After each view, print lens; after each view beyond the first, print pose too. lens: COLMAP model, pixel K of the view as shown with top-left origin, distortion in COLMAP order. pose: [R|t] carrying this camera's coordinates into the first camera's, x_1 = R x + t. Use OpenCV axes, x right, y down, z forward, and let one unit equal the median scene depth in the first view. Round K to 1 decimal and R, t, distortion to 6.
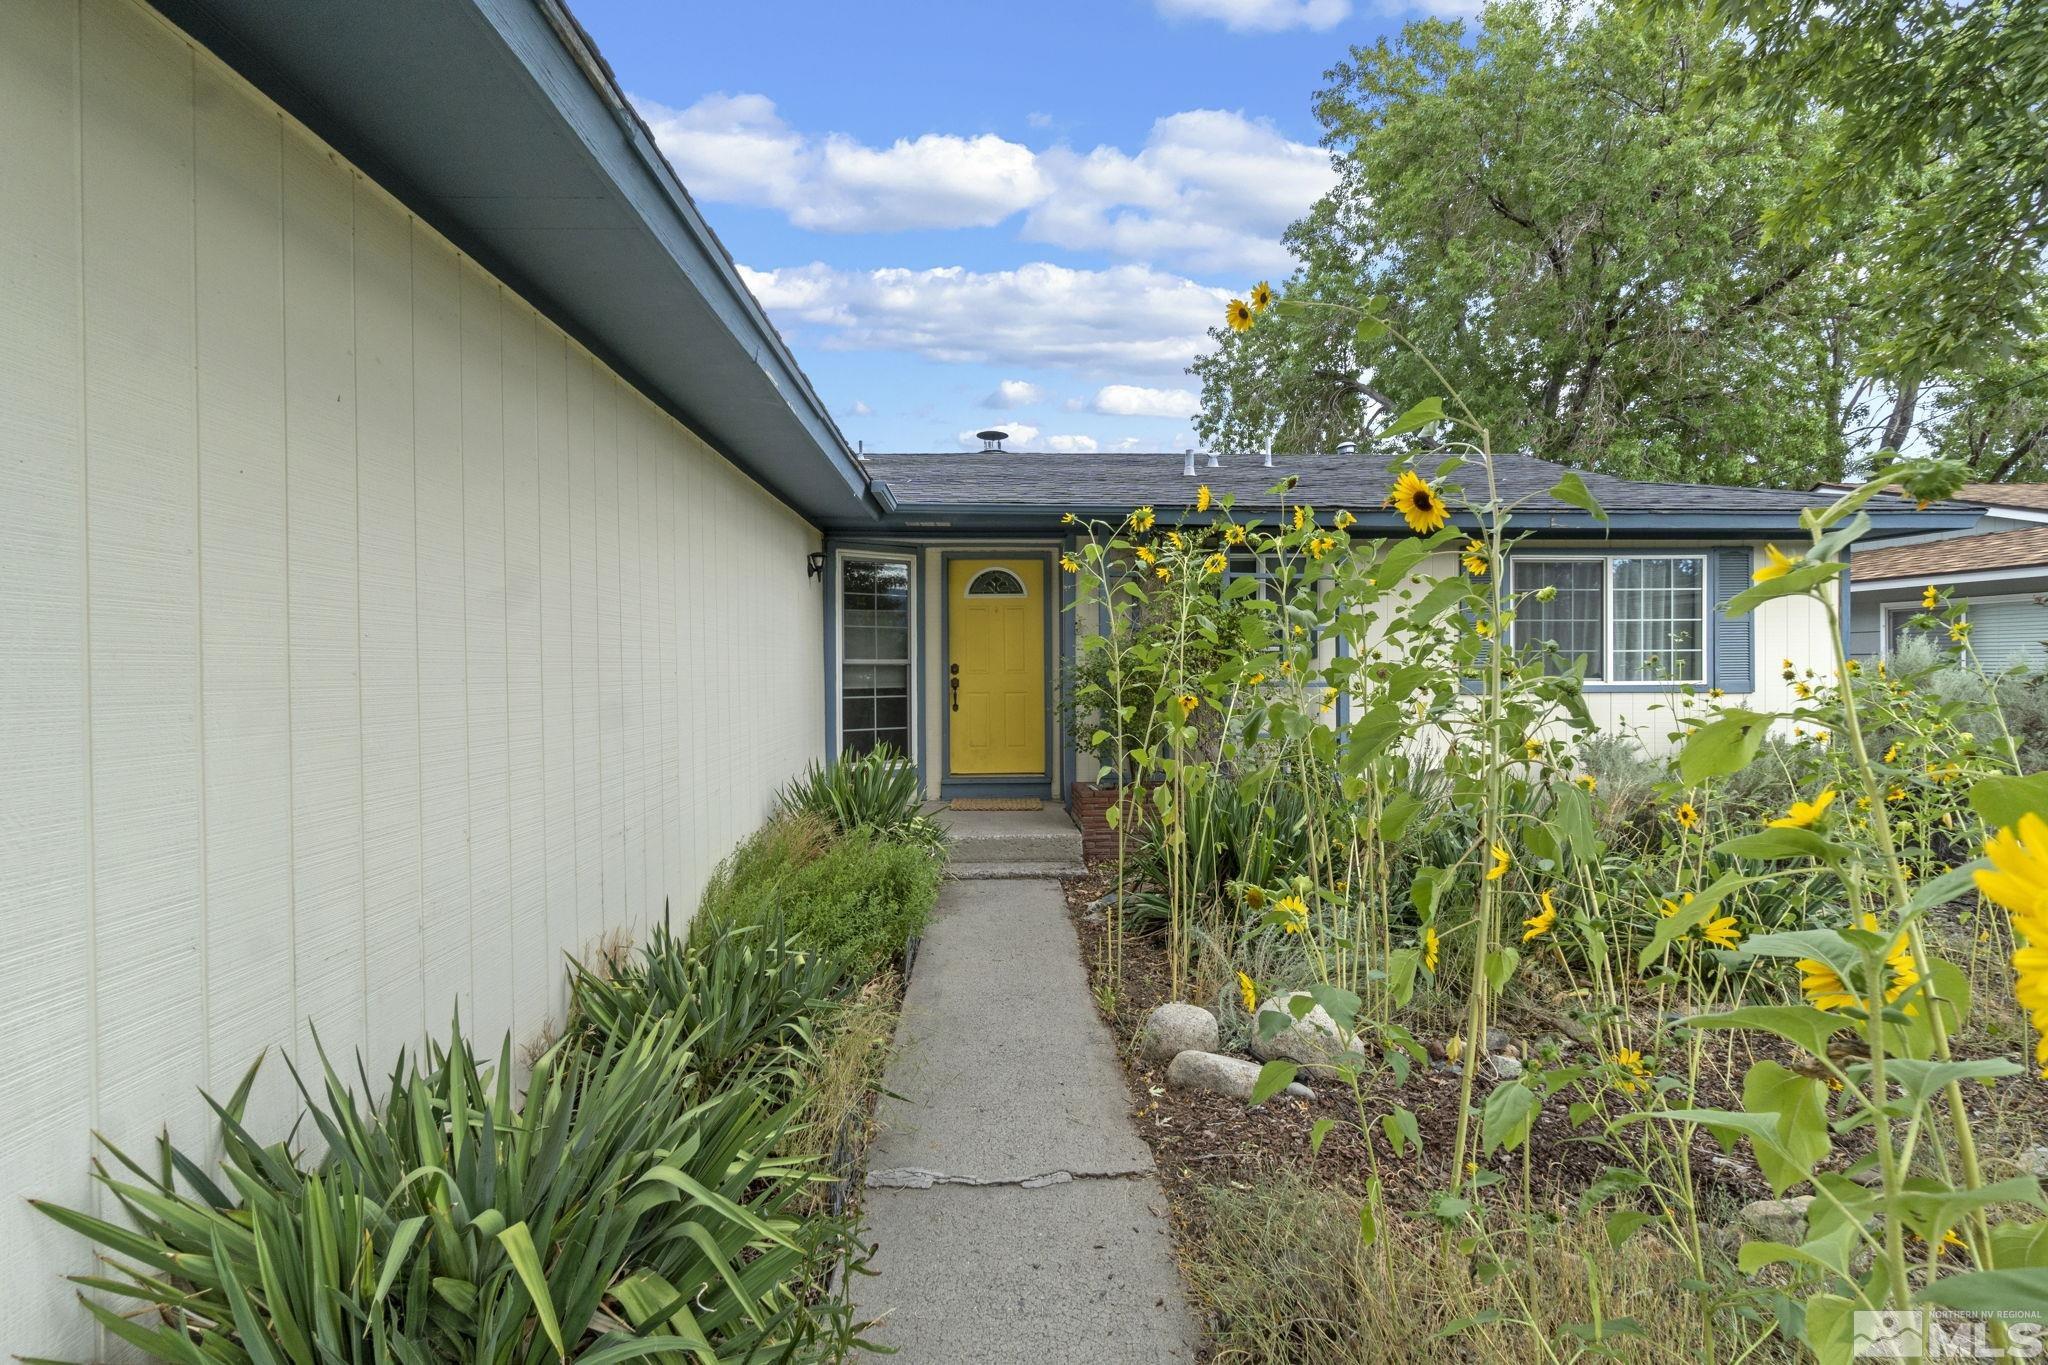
lens RADIAL K [[881.3, 0, 1008.5], [0, 881.3, 667.6], [0, 0, 1]] dist [-0.009382, 0.000408]
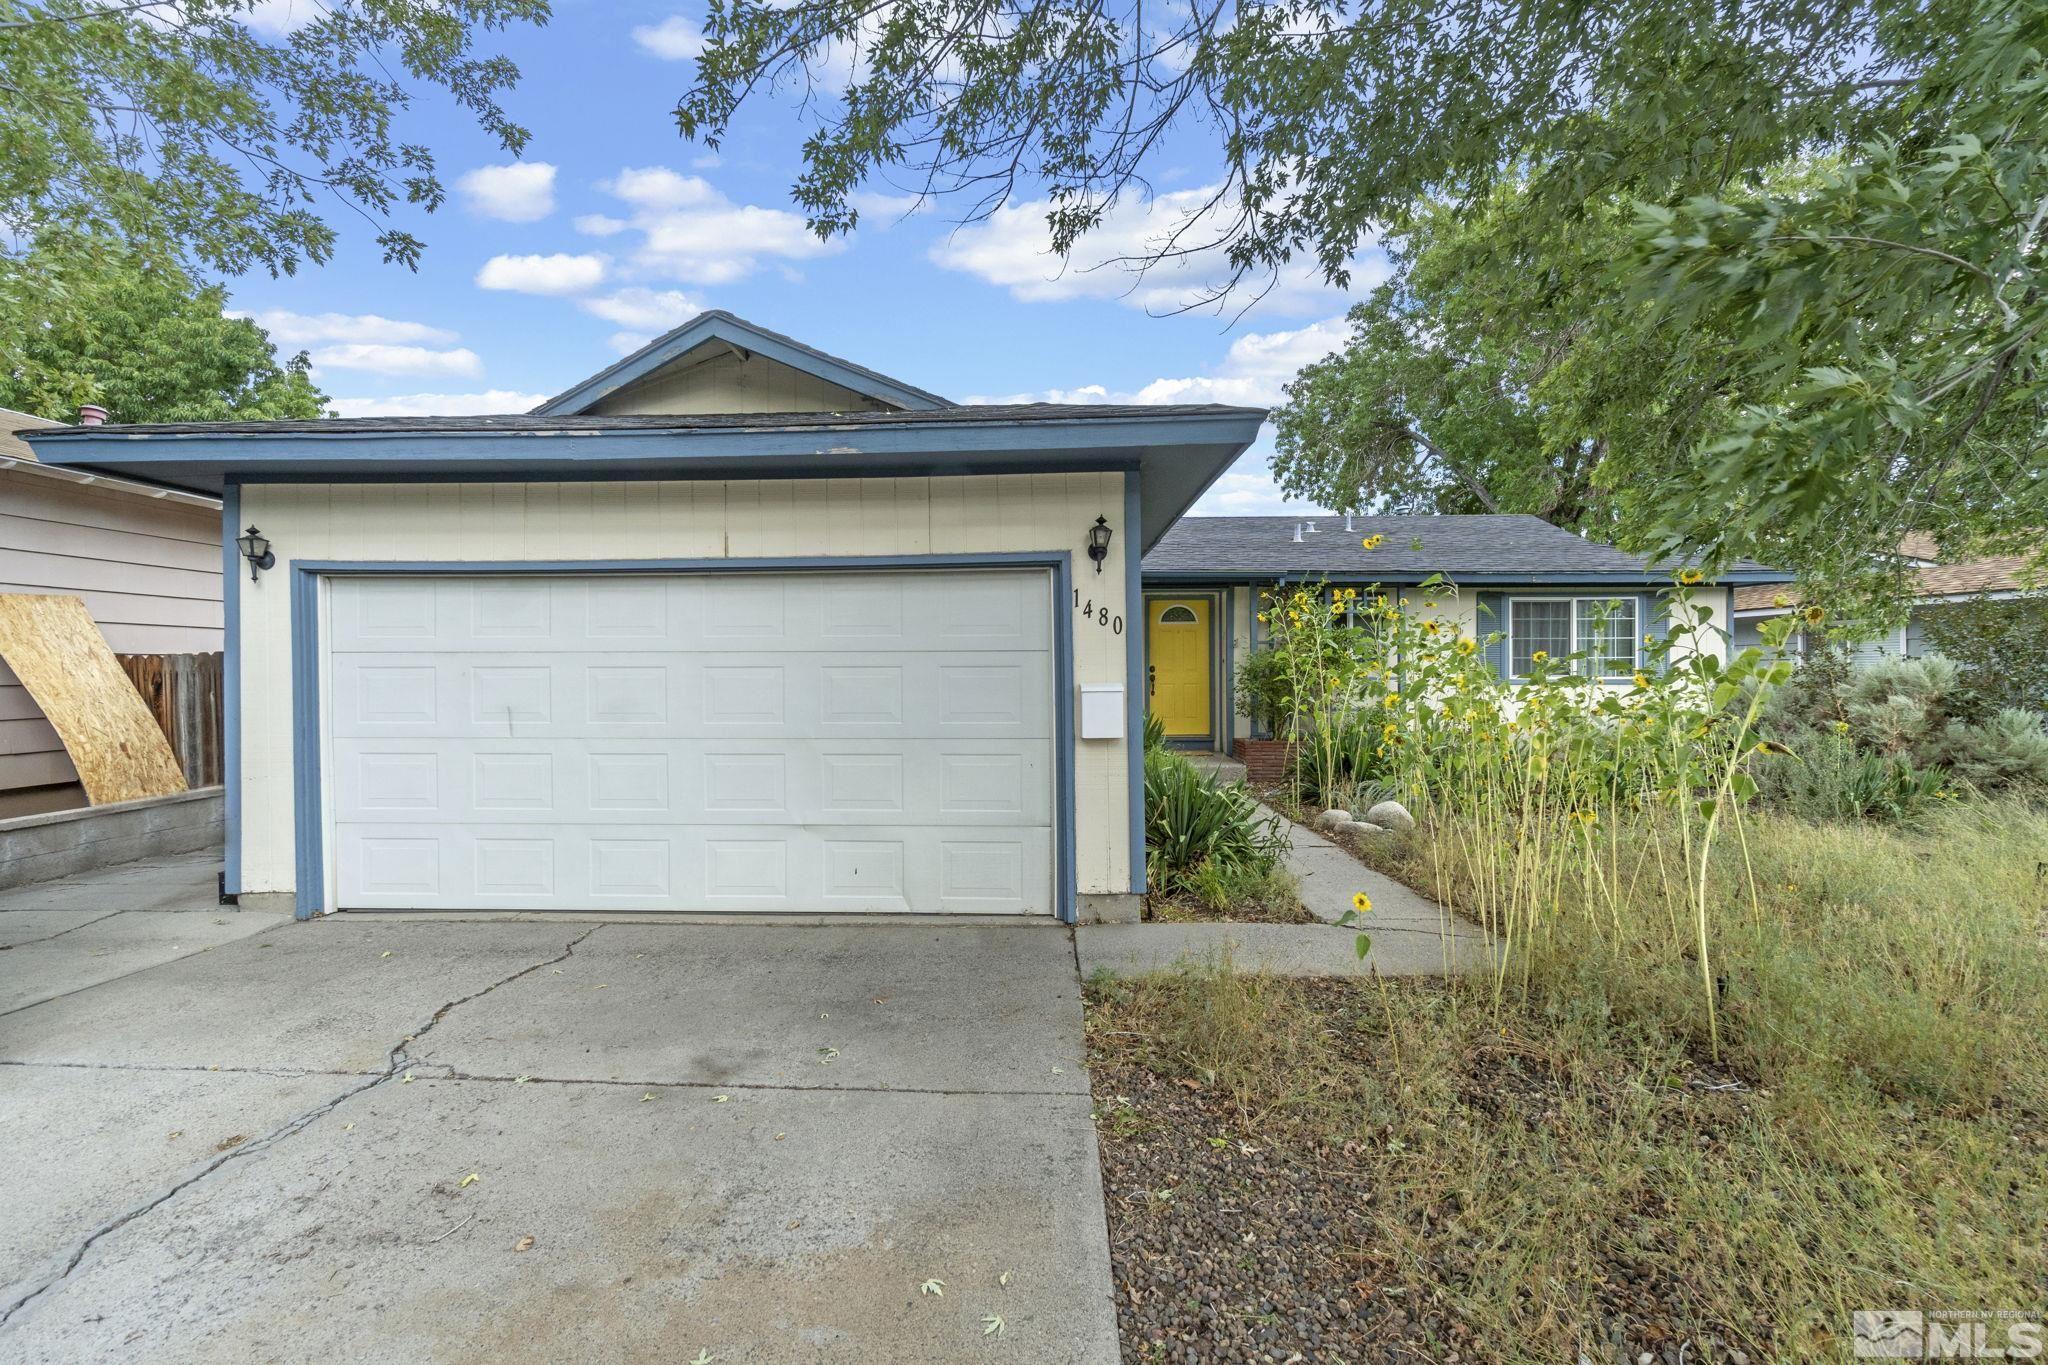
lens RADIAL K [[876.5, 0, 1013.8], [0, 876.5, 666.8], [0, 0, 1]] dist [-0.008168, 0.000564]
pose [[0.998869, 0.000792, -0.047542, -0.145166], [-0.001023, 0.999988, -0.004833, 0.003406], [0.047538, 0.004876, 0.998858, -0.362811]]
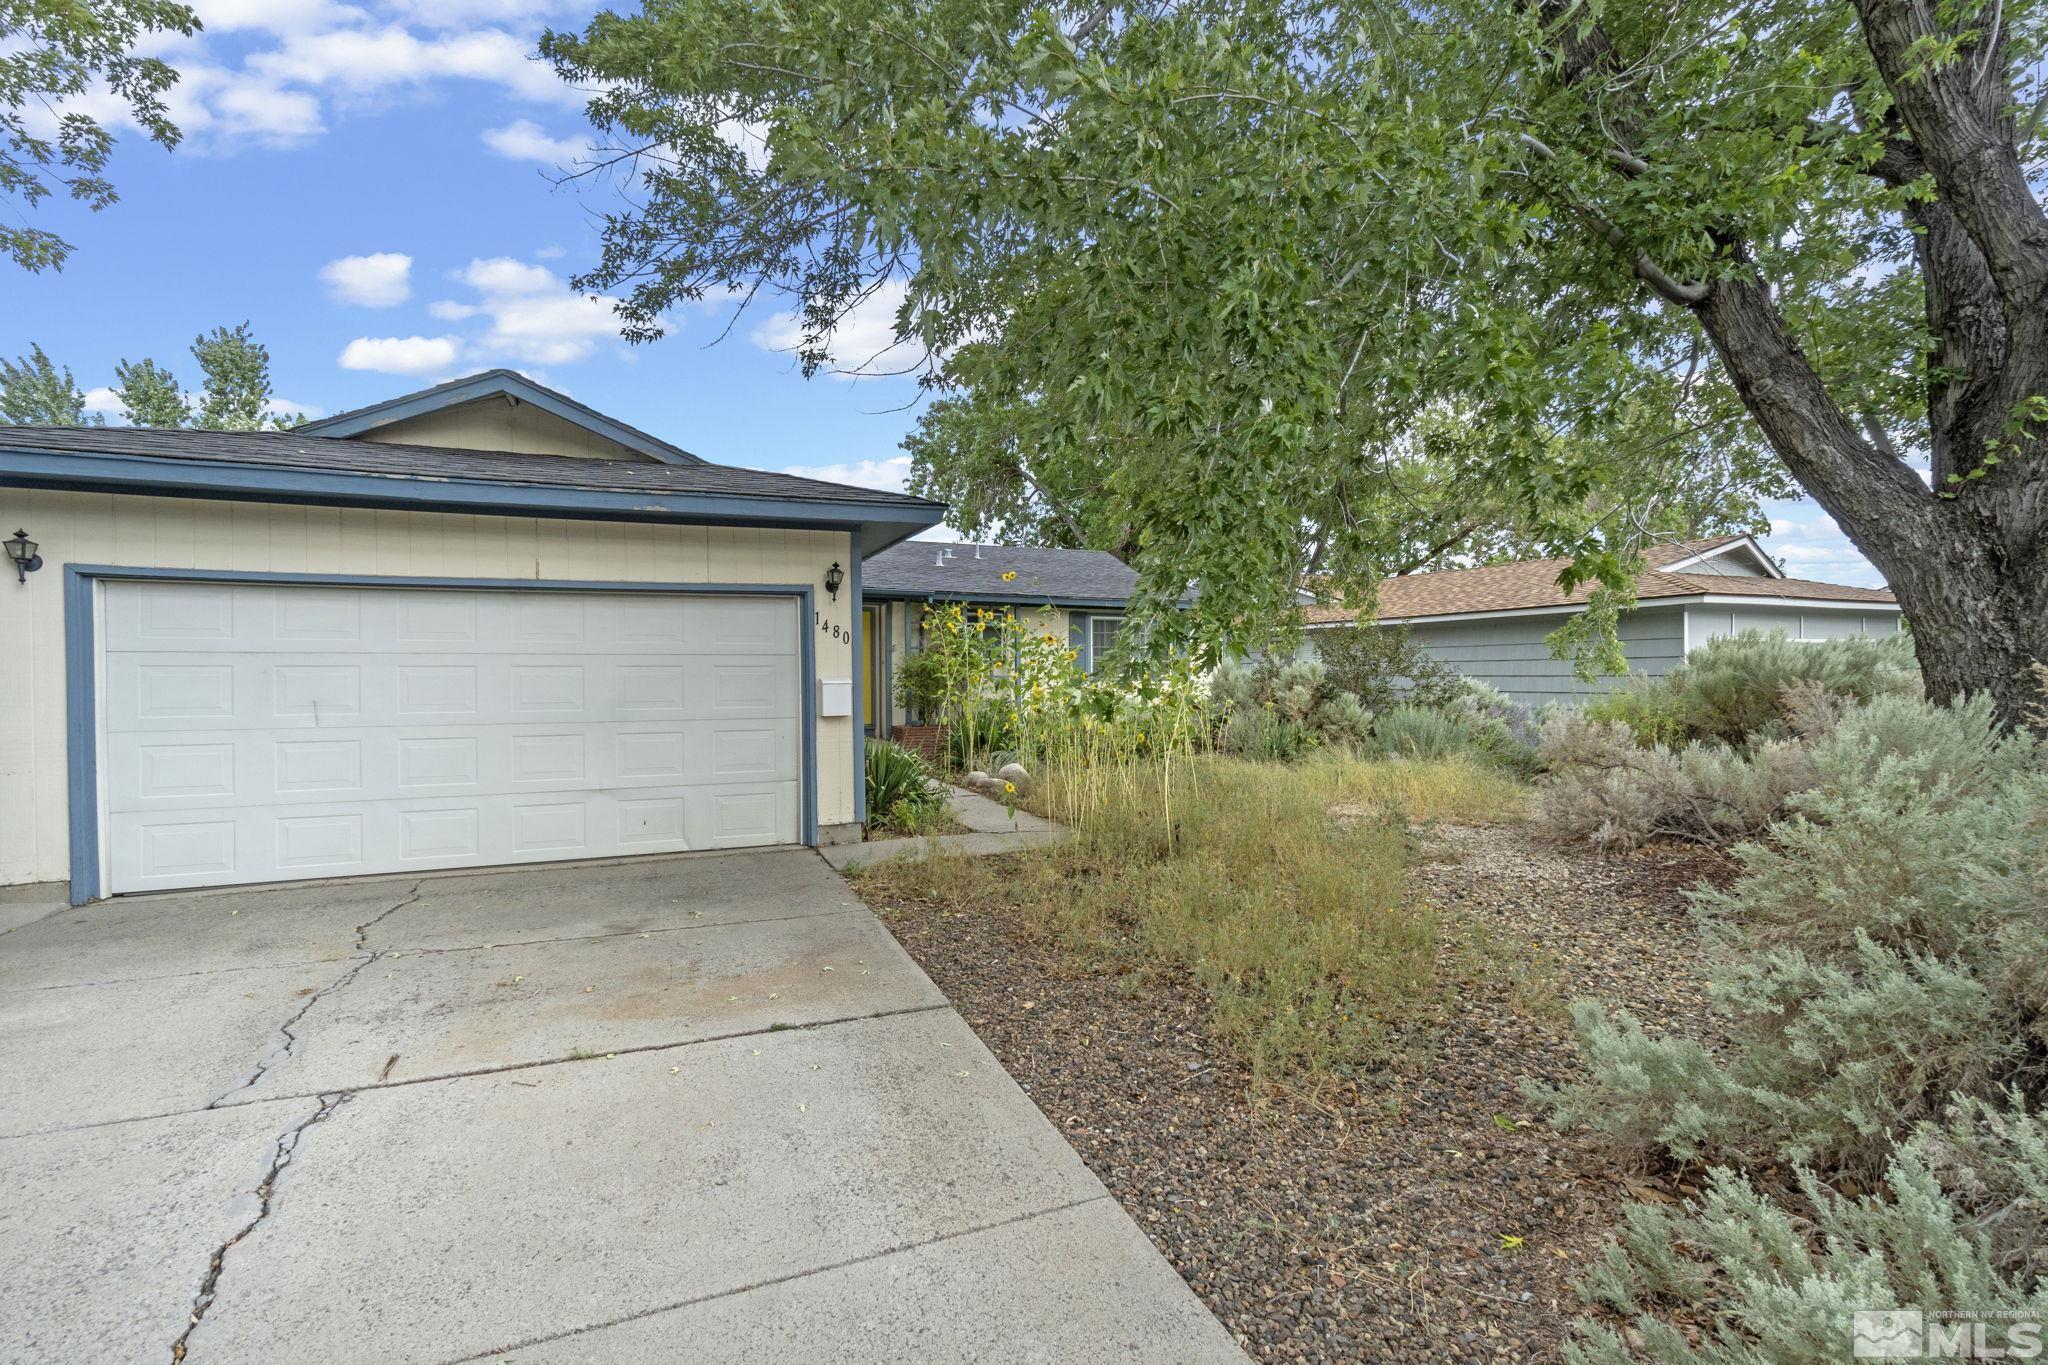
lens RADIAL K [[876.5, 0, 1013.8], [0, 876.5, 666.8], [0, 0, 1]] dist [-0.008168, 0.000564]
pose [[0.930931, 0.002476, 0.365187, -0.220996], [-0.000045, 0.999978, -0.006667, 0.005265], [-0.365196, 0.006190, 0.930910, -0.530648]]
